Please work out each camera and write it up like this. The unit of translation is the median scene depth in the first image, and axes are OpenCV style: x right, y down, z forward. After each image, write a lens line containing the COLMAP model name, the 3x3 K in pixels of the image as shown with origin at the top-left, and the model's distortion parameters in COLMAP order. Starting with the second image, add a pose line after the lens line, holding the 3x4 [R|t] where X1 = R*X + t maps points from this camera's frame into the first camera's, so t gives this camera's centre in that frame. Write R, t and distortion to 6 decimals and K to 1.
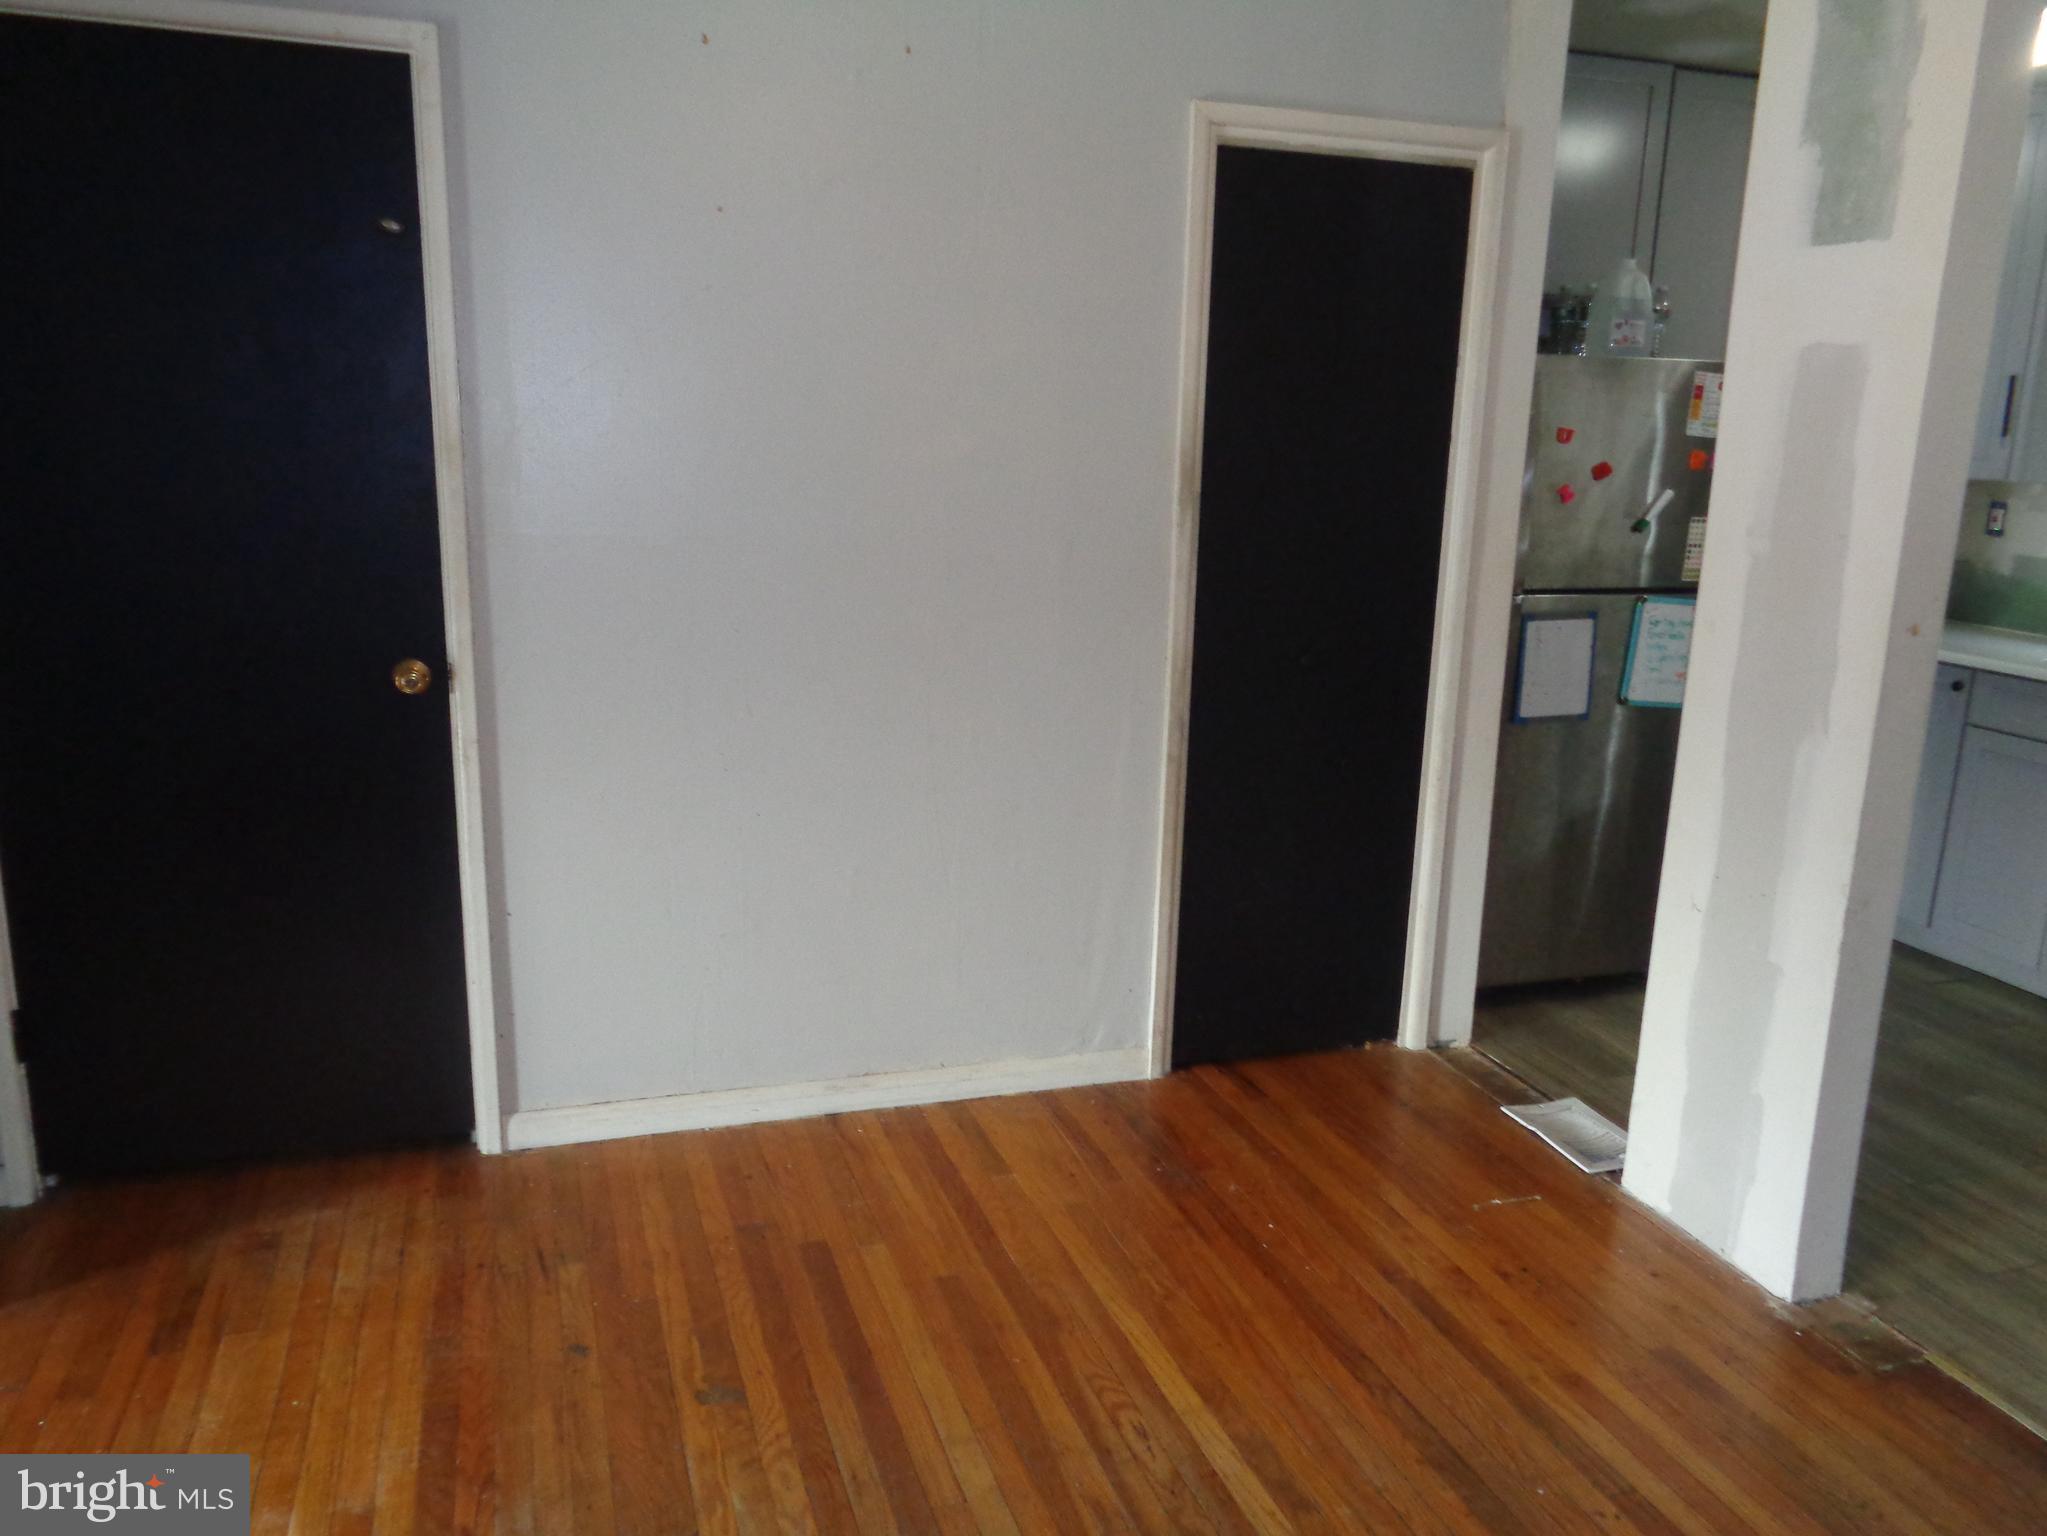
lens RADIAL K [[1520.6, 0, 1023.5], [0, 1520.6, 768.0], [0, 0, 1]] dist [0.005149, 0.002180]
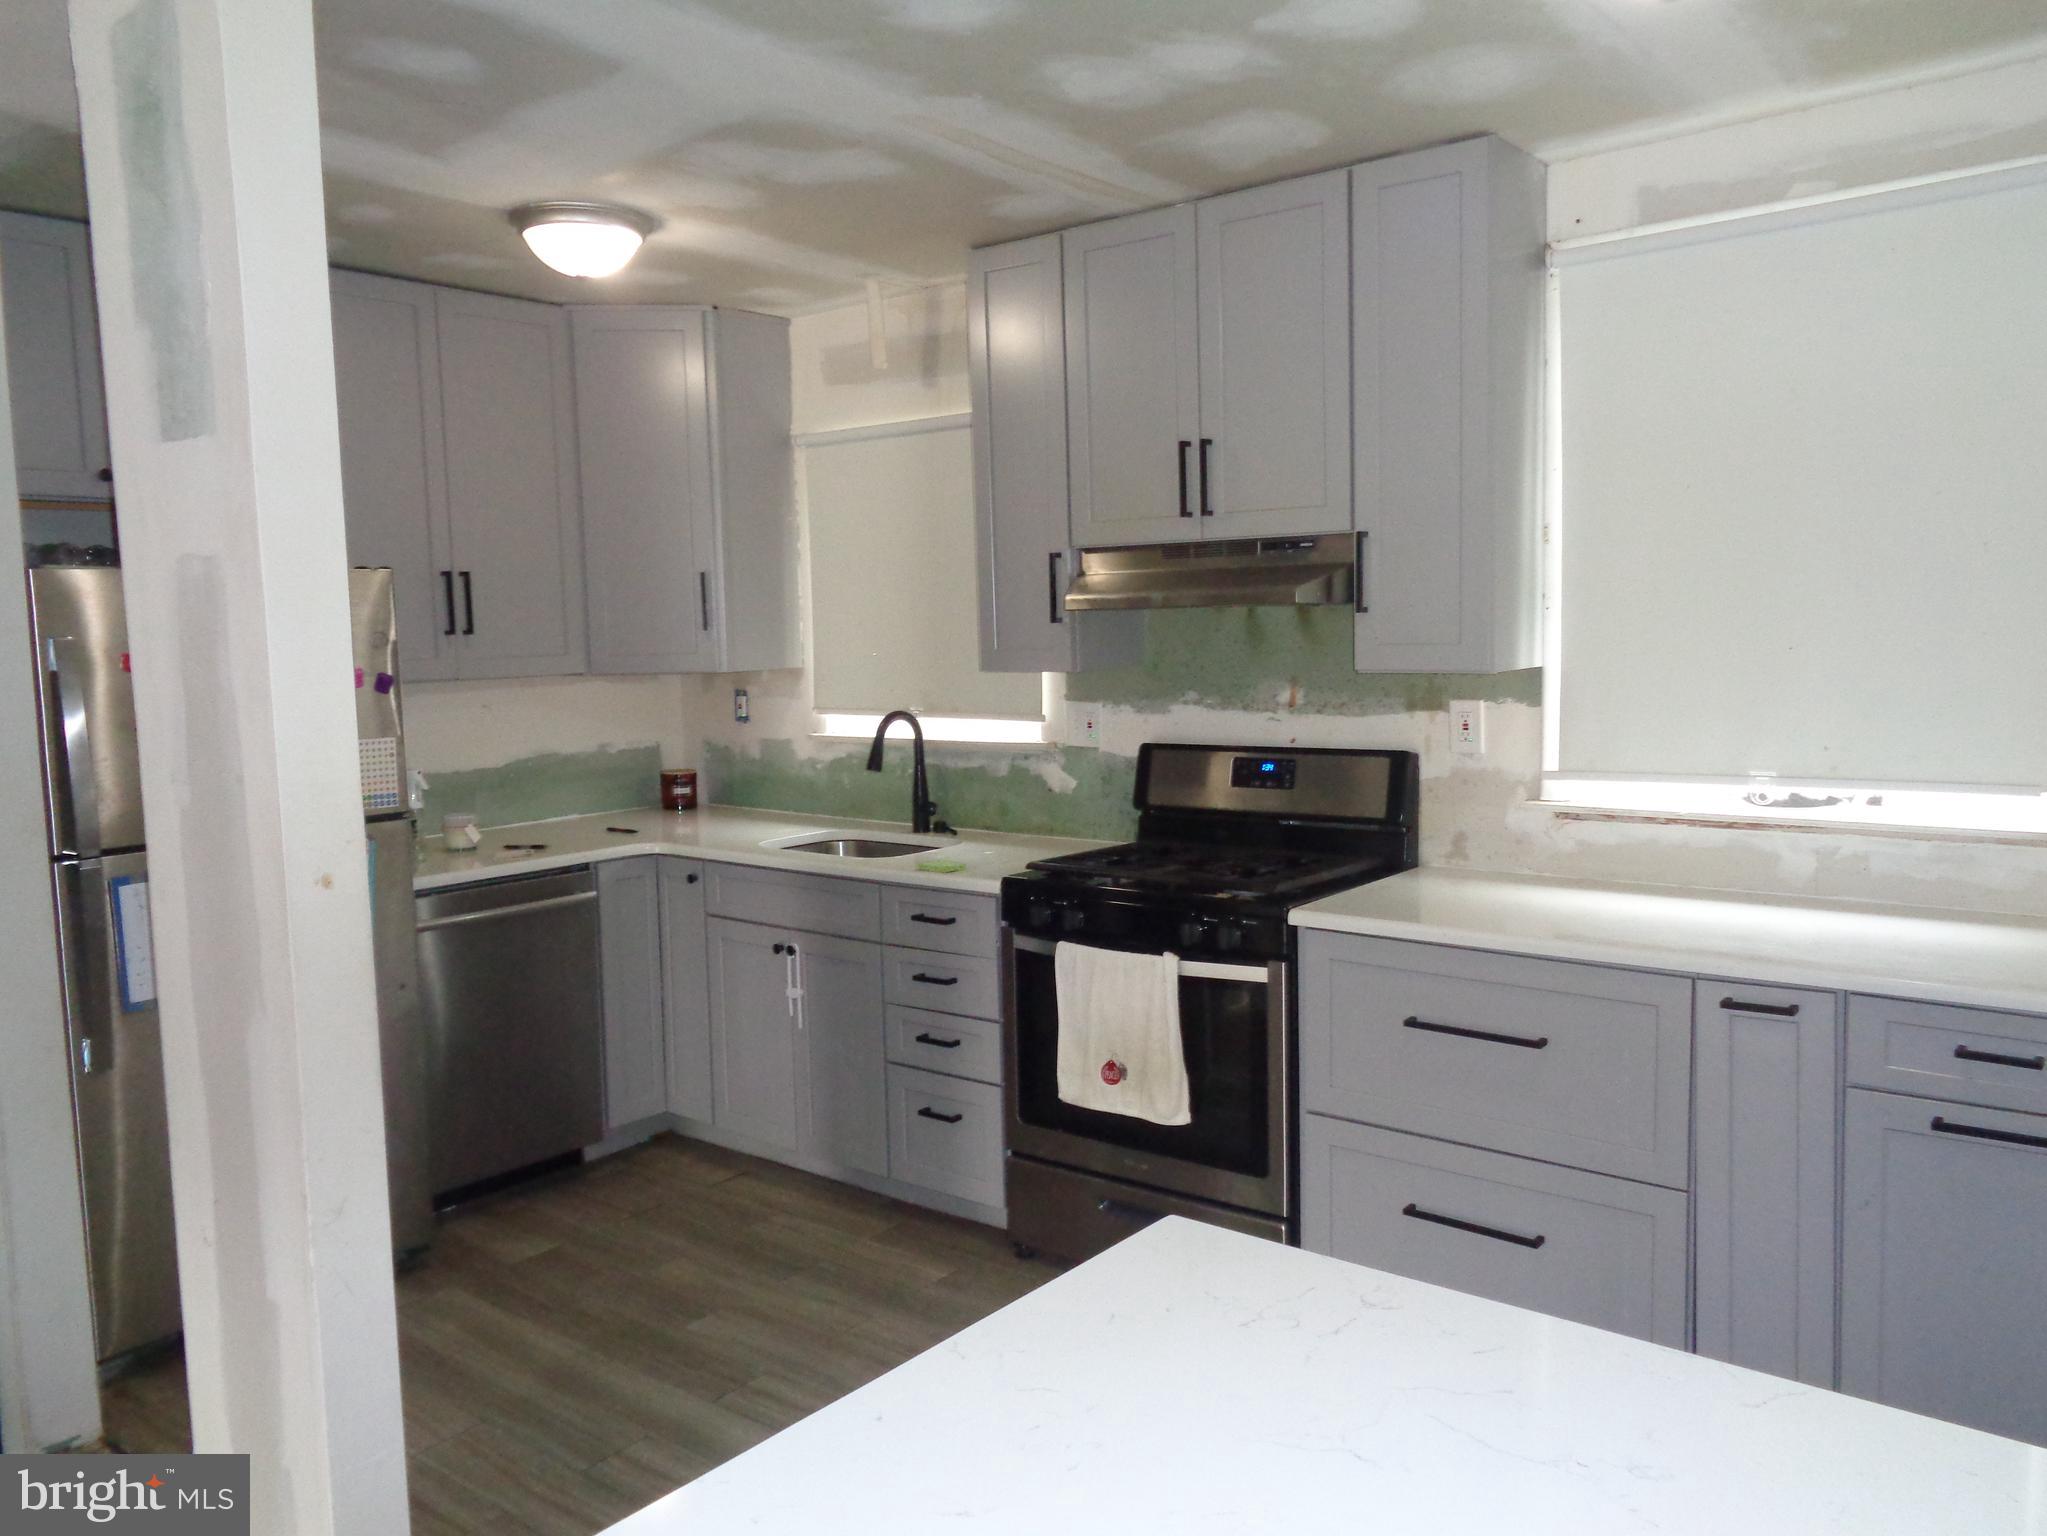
lens RADIAL K [[1535.5, 0, 1023.5], [0, 1535.5, 768.0], [0, 0, 1]] dist [0.002712, -0.004942]
pose [[0.833800, -0.101423, 0.542670, 0.284945], [0.169567, 0.982513, -0.076908, -0.011943], [-0.525380, 0.156145, 0.836418, 0.043371]]
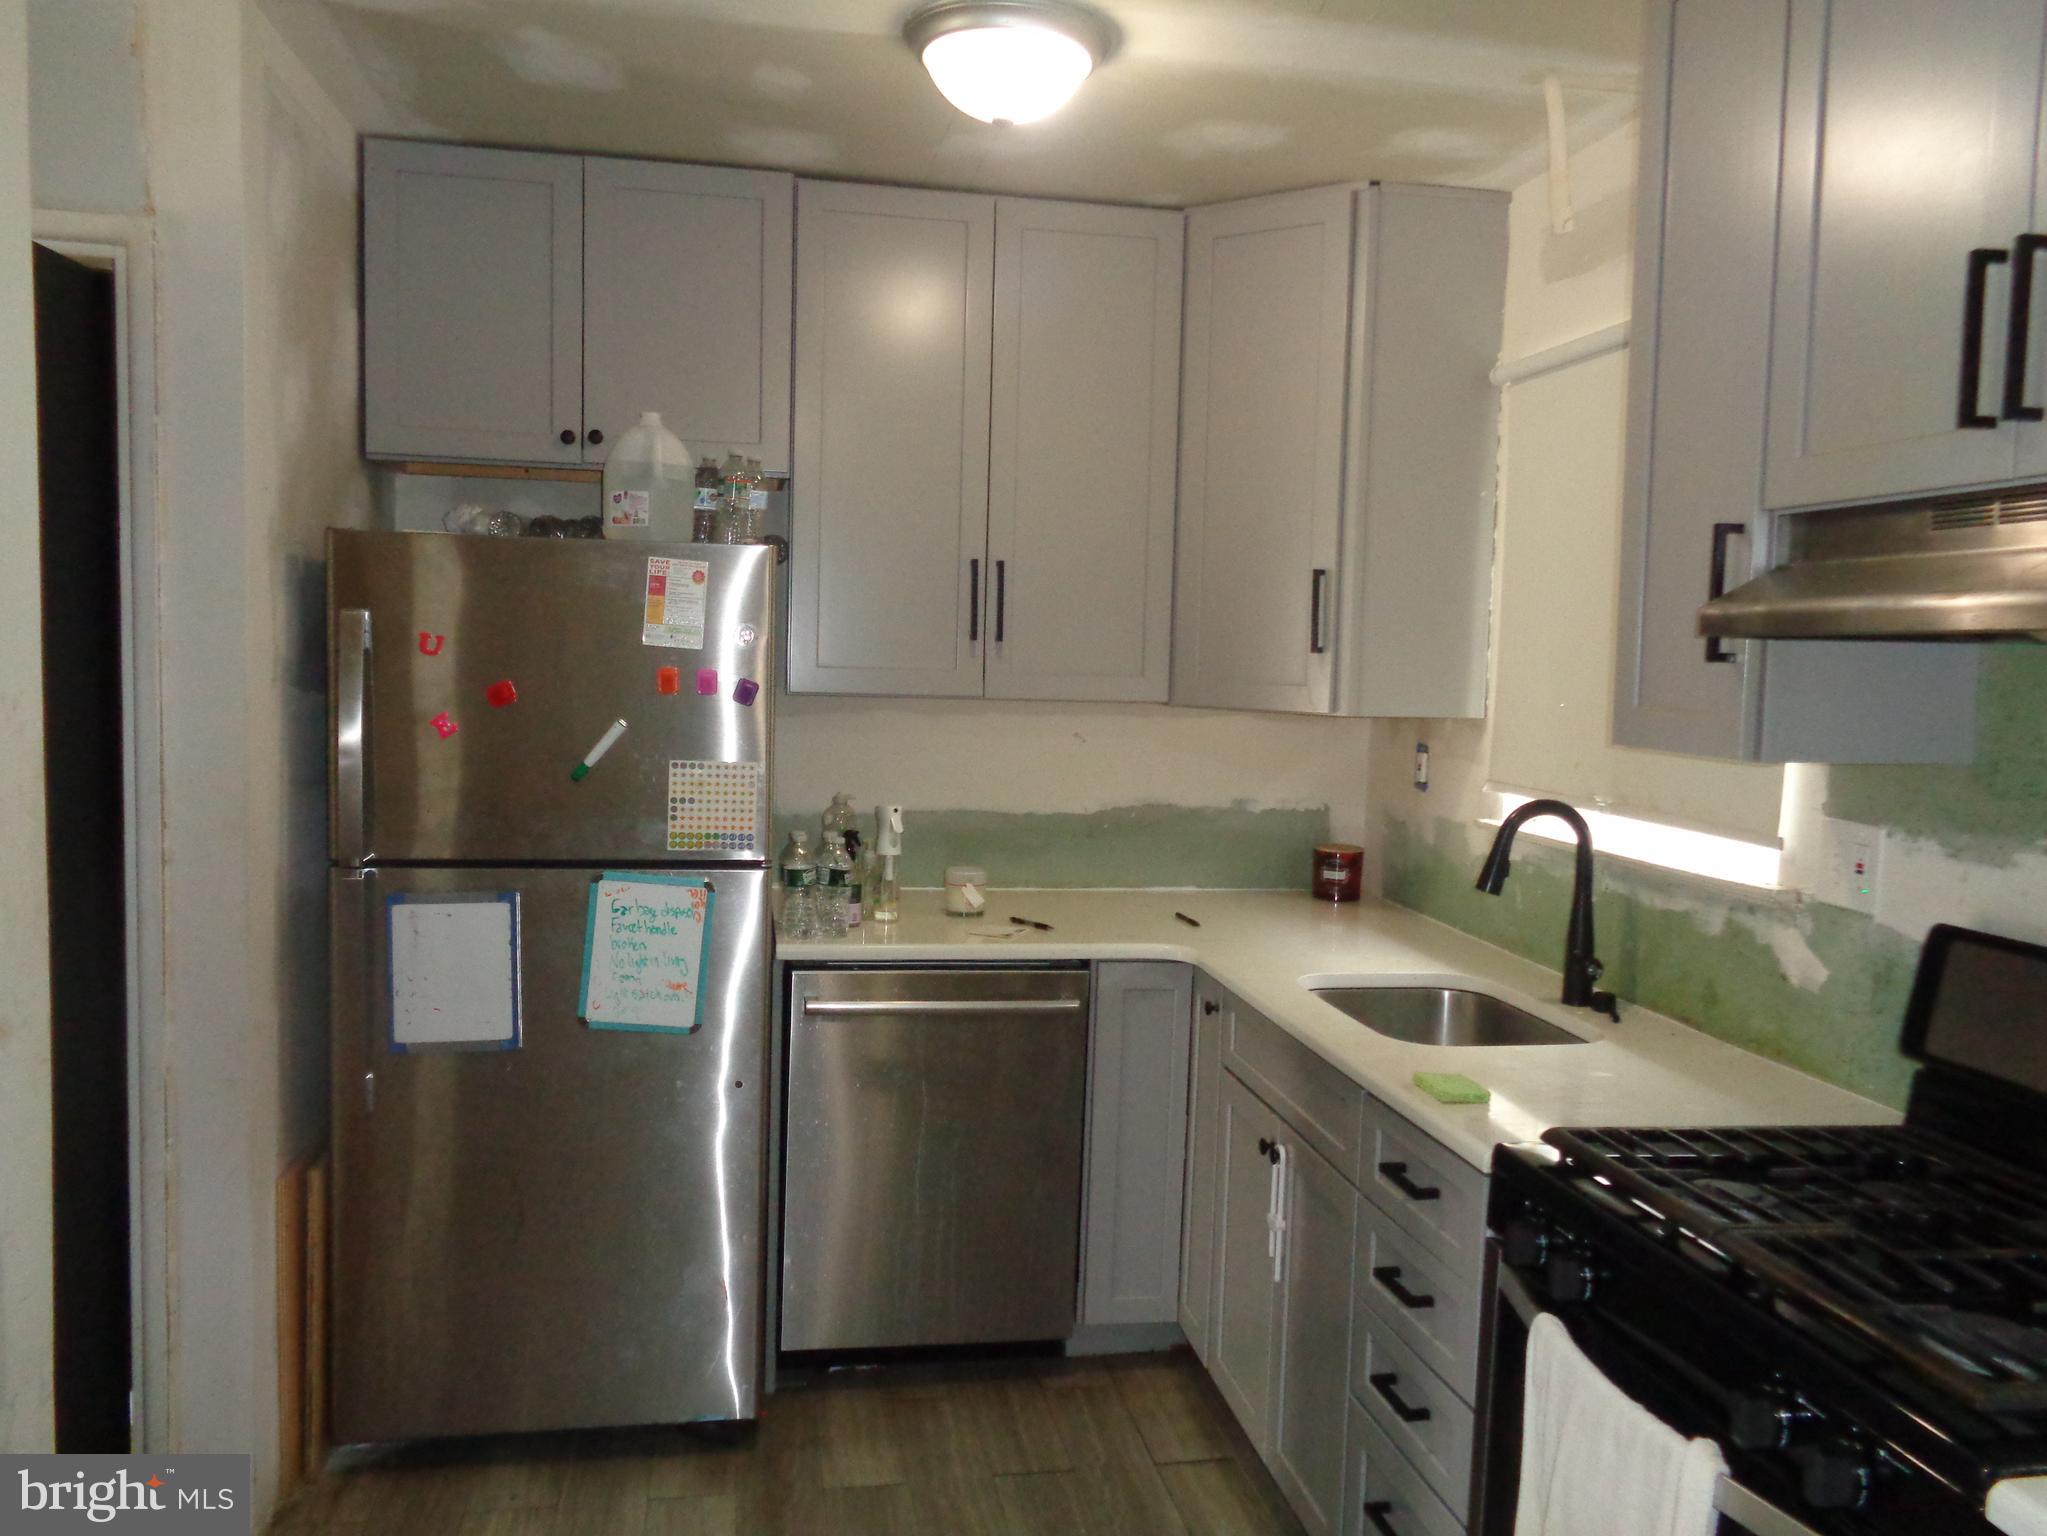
lens RADIAL K [[1535.5, 0, 1023.5], [0, 1535.5, 768.0], [0, 0, 1]] dist [0.002712, -0.004942]
pose [[0.990952, 0.011044, -0.133760, 0.686387], [-0.031214, 0.988246, -0.149649, -0.060146], [0.130535, 0.152470, 0.979650, 0.328489]]
